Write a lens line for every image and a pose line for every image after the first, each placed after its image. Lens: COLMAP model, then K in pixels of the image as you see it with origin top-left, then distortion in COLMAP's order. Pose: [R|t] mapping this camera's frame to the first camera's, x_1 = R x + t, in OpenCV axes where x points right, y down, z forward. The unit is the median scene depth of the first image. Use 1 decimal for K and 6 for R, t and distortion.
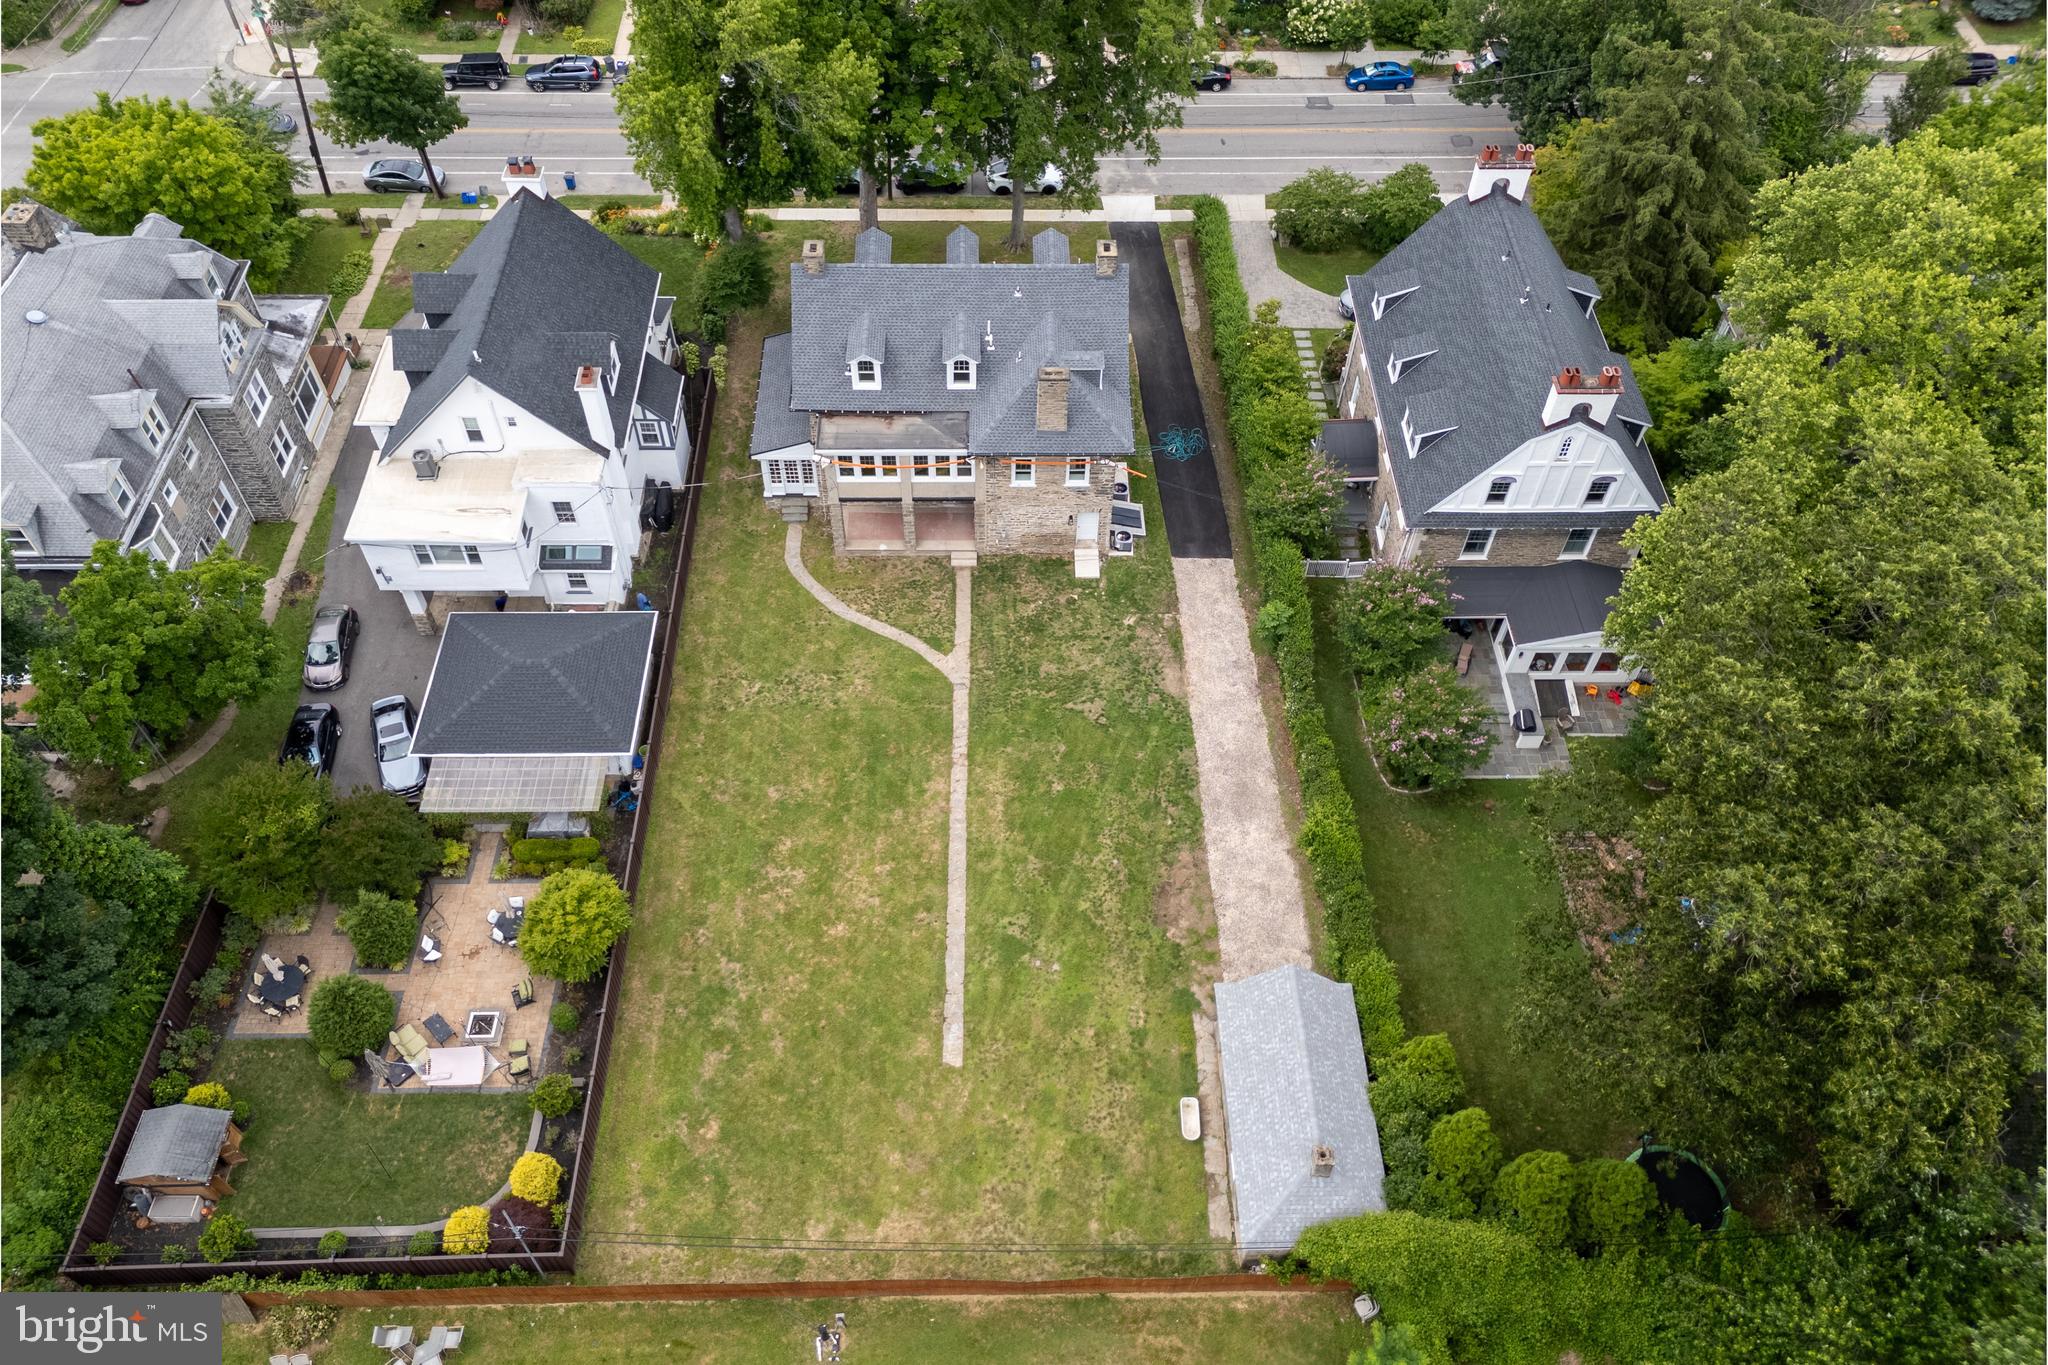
lens RADIAL K [[1478.8, 0, 1024.0], [0, 1478.8, 682.5], [0, 0, 1]] dist [0.169854, -0.411898]
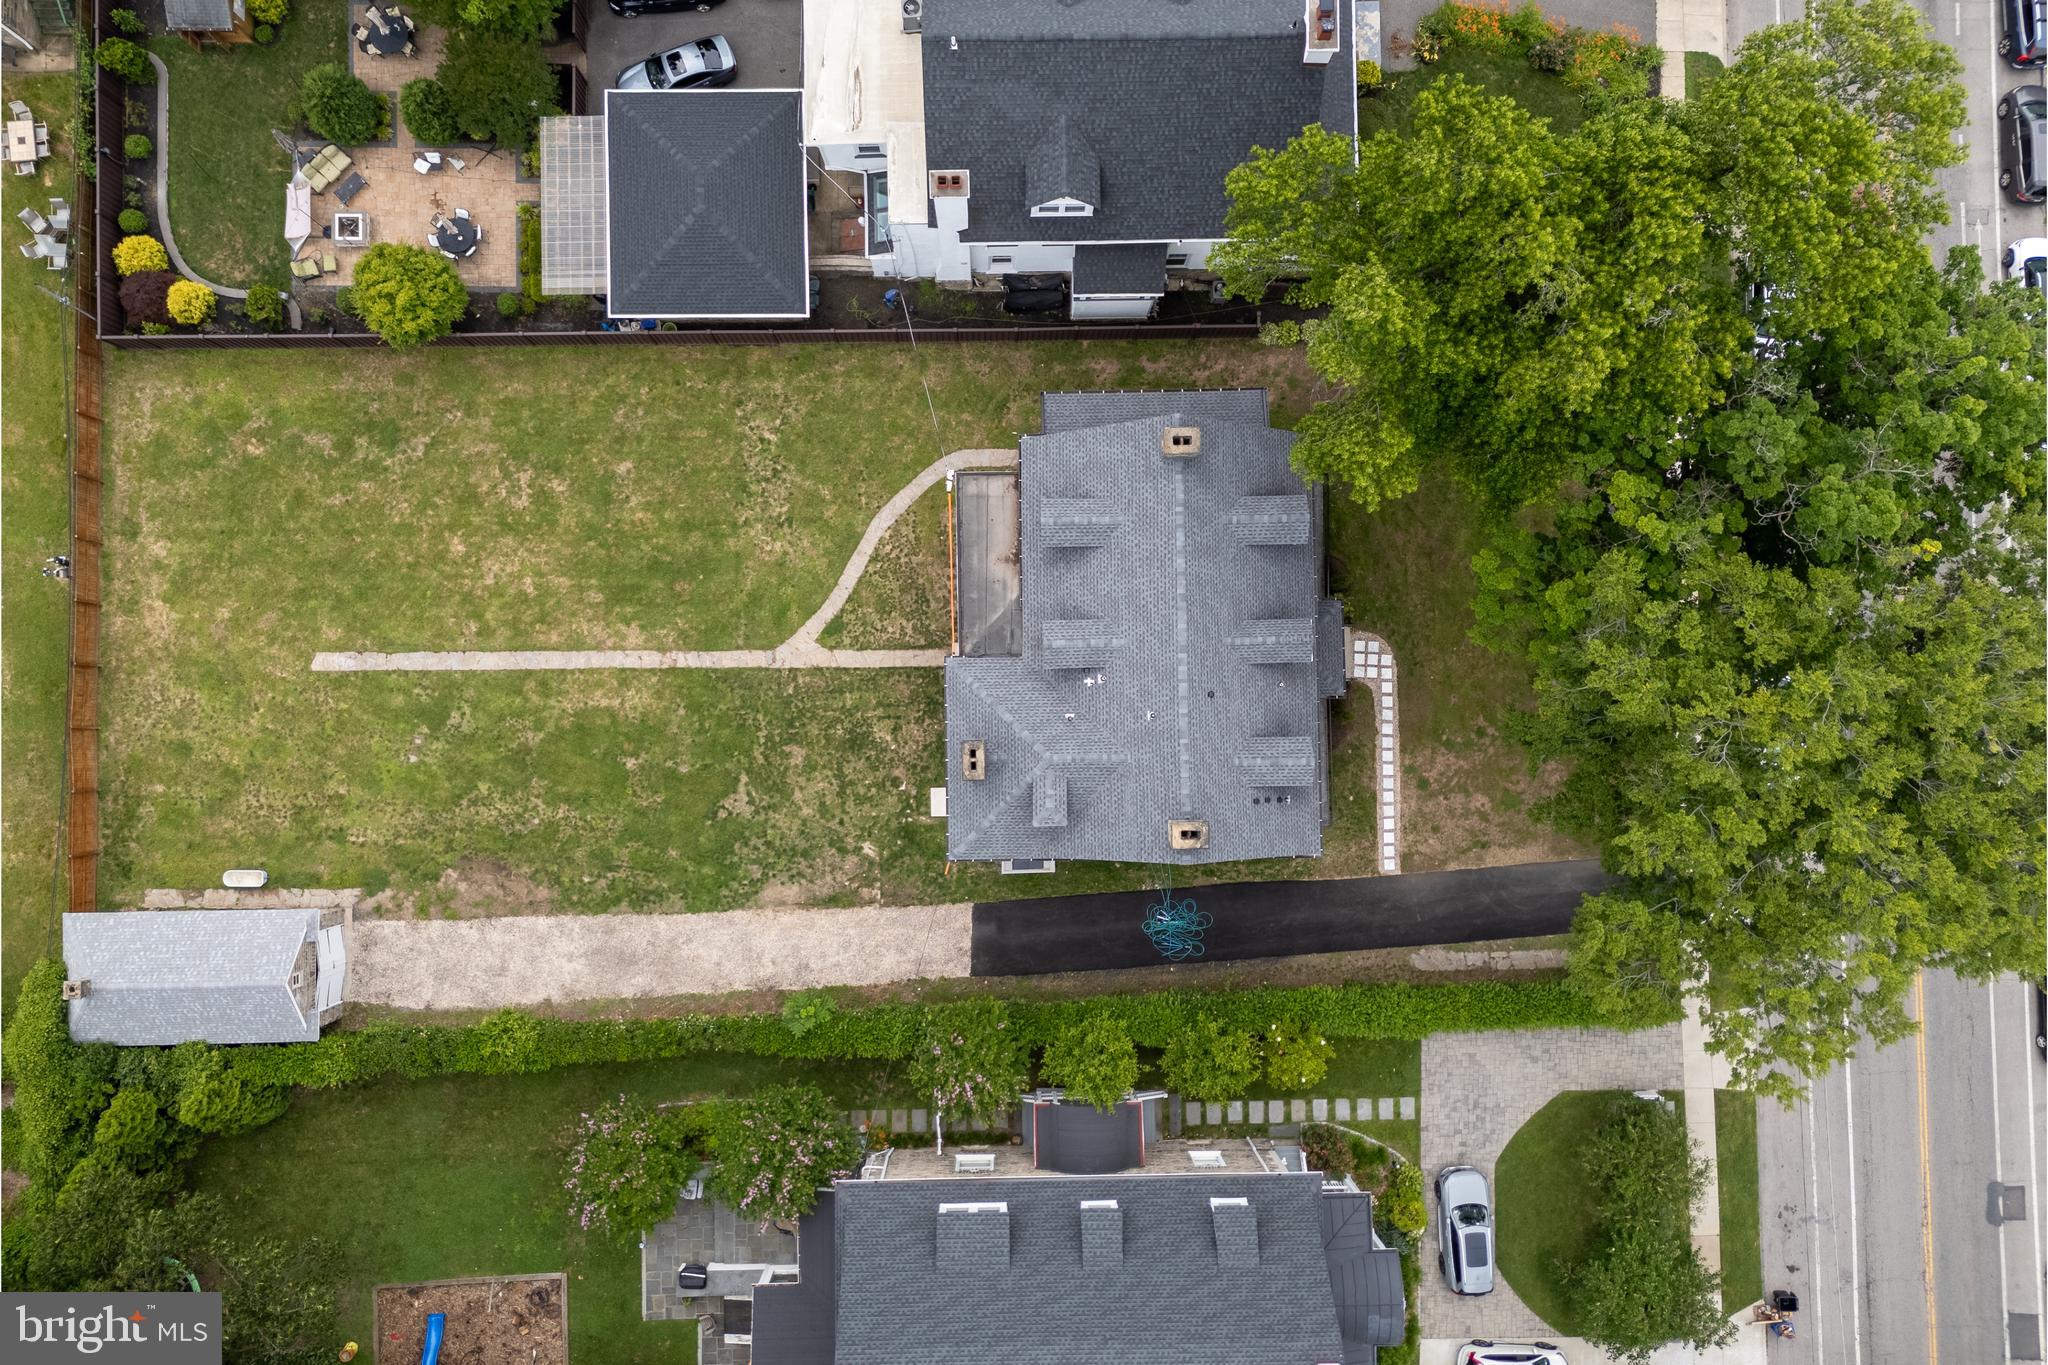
lens RADIAL K [[1494.6, 0, 1024.0], [0, 1494.6, 682.5], [0, 0, 1]] dist [0.088052, -0.100173]
pose [[-0.001181, 0.998983, -0.045072, 0.013842], [-0.794738, 0.026419, 0.606377, -0.703355], [0.606951, 0.036536, 0.793899, 0.379087]]
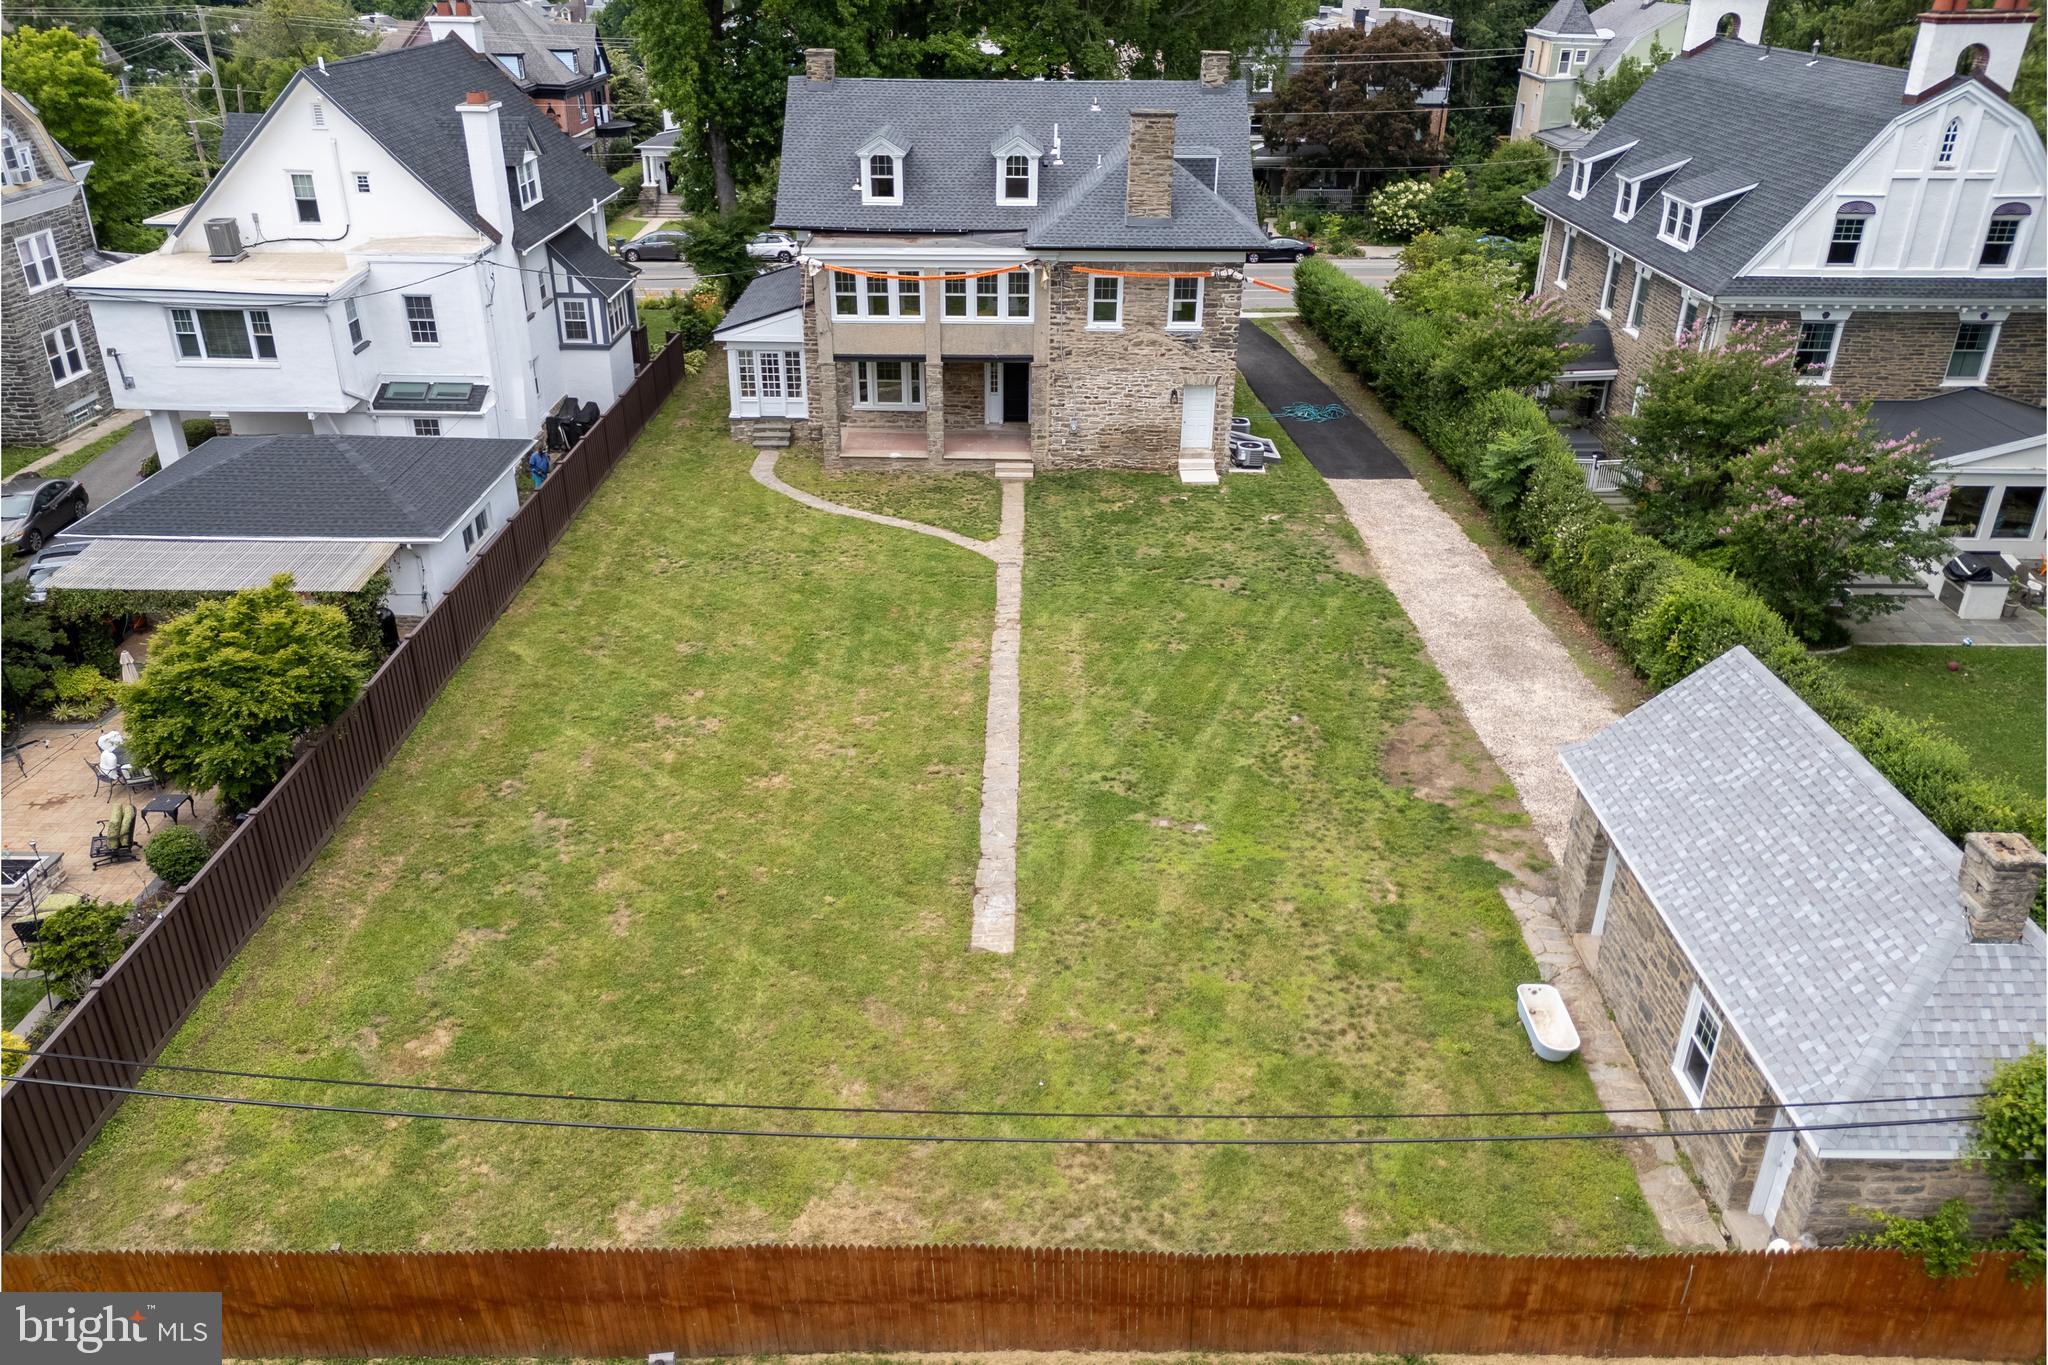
lens RADIAL K [[1494.6, 0, 1024.0], [0, 1494.6, 682.5], [0, 0, 1]] dist [0.088052, -0.100173]
pose [[0.999809, 0.002378, -0.019375, -0.025269], [-0.010309, 0.907178, -0.420621, 0.321991], [0.016577, 0.420741, 0.907029, 0.470738]]
